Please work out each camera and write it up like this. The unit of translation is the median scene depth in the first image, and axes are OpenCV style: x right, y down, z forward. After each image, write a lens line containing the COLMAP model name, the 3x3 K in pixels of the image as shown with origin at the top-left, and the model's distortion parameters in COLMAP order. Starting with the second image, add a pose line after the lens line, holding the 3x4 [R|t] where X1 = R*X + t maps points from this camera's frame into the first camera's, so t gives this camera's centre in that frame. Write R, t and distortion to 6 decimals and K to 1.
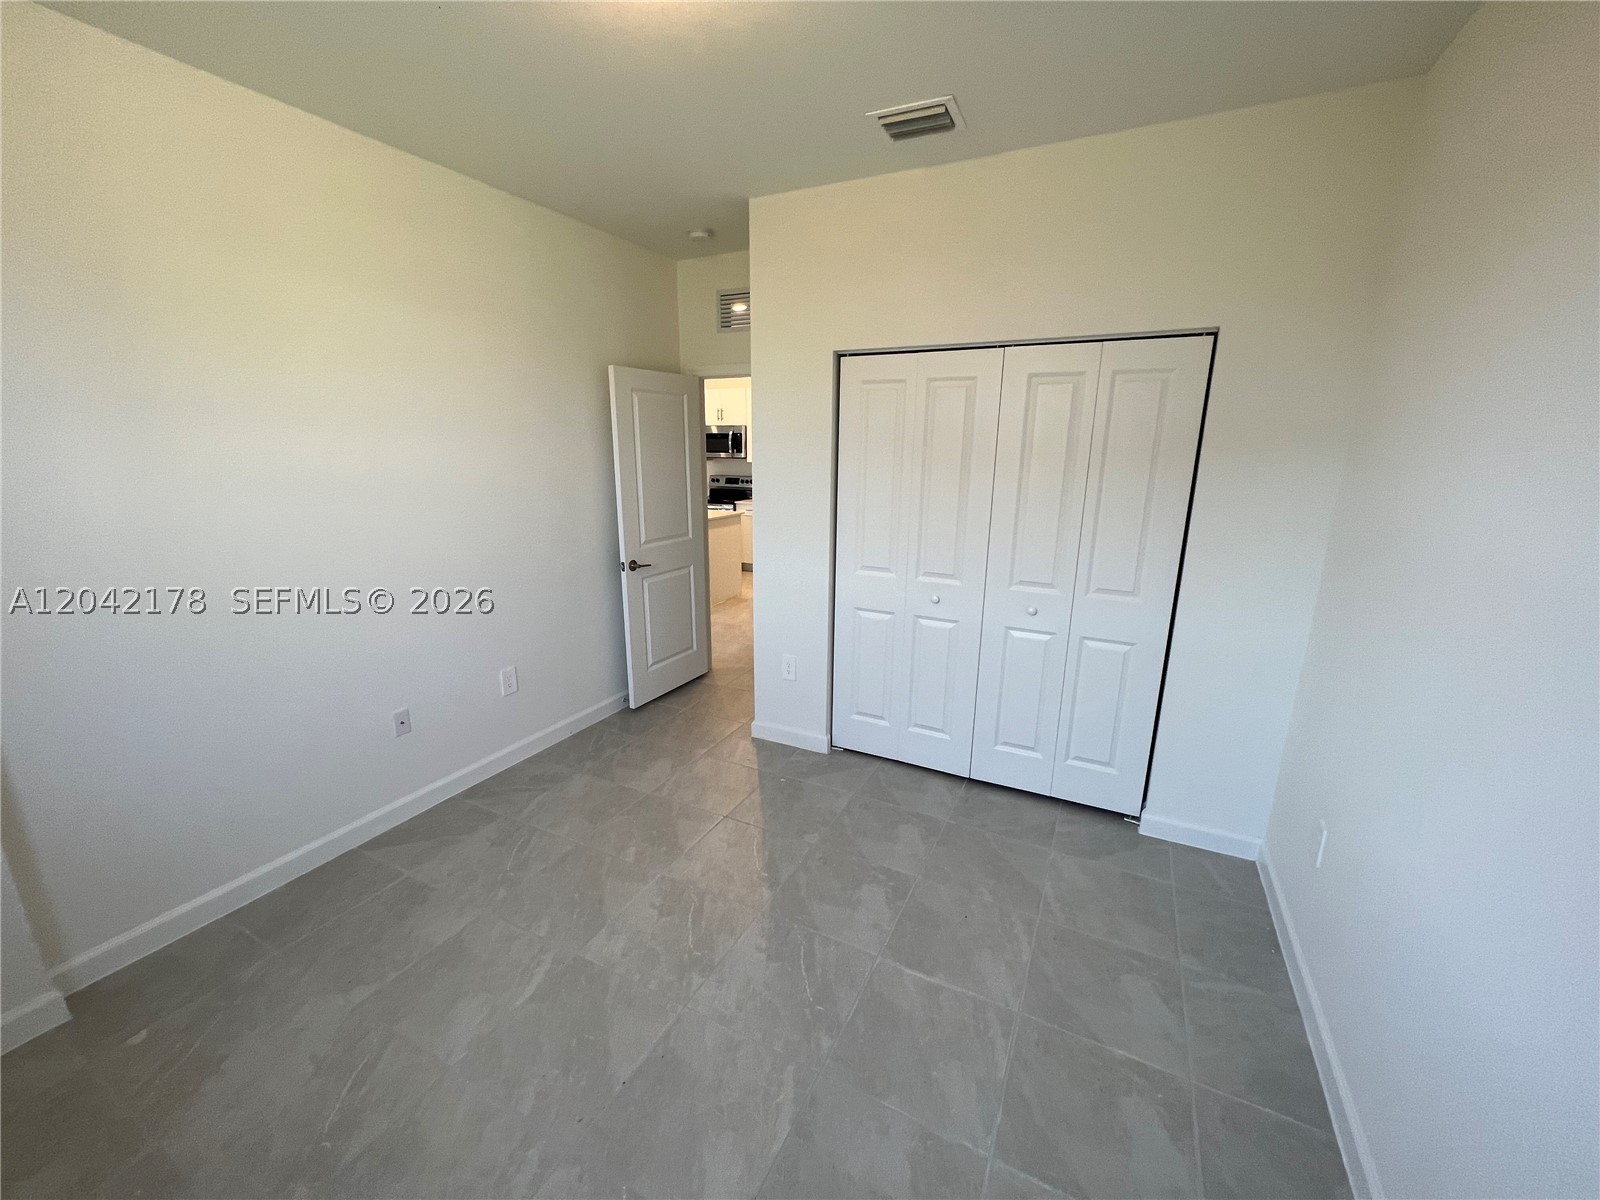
lens RADIAL K [[637.9, 0, 796.8], [0, 637.9, 611.0], [0, 0, 1]] dist [-0.000994, 0.000357]
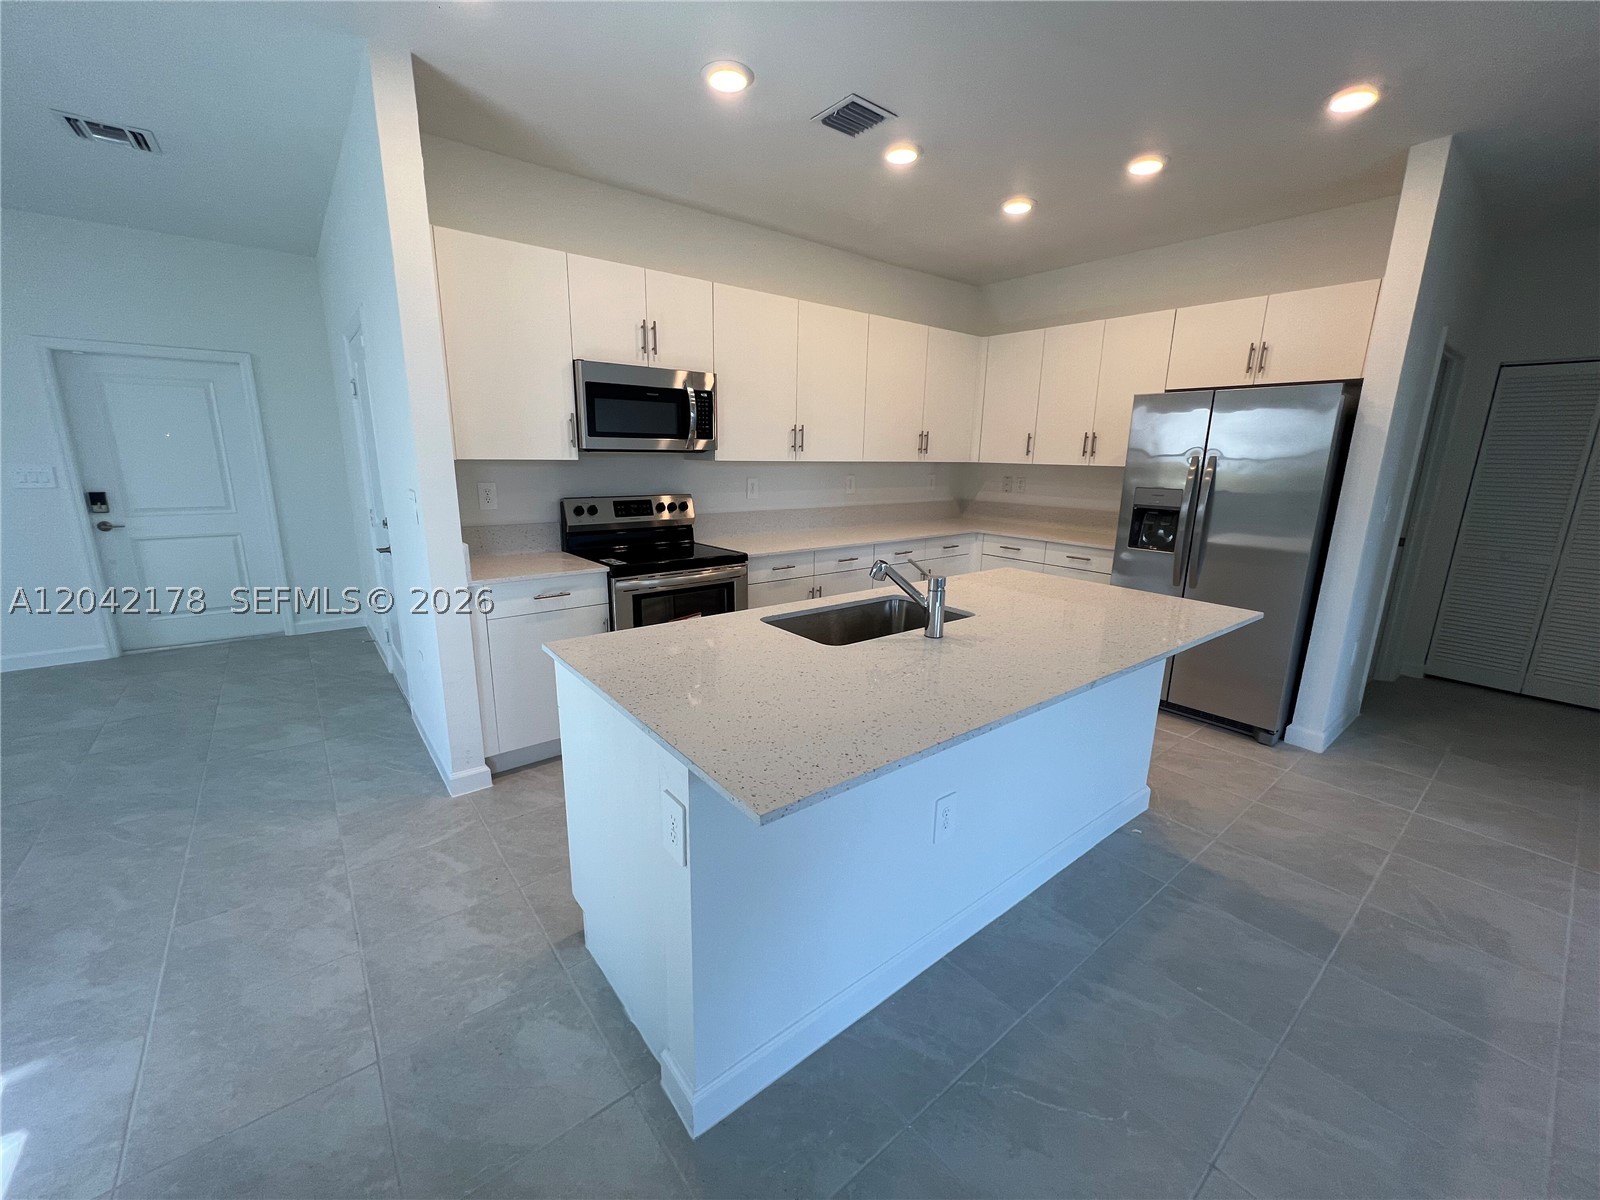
lens RADIAL K [[637.9, 0, 801.7], [0, 637.9, 599.8], [0, 0, 1]] dist [-0.000994, 0.000357]
pose [[0.405933, -0.204378, 0.890757, -0.449257], [0.216214, 0.968481, 0.123679, -0.181241], [-0.887958, 0.142389, 0.437327, 0.763846]]
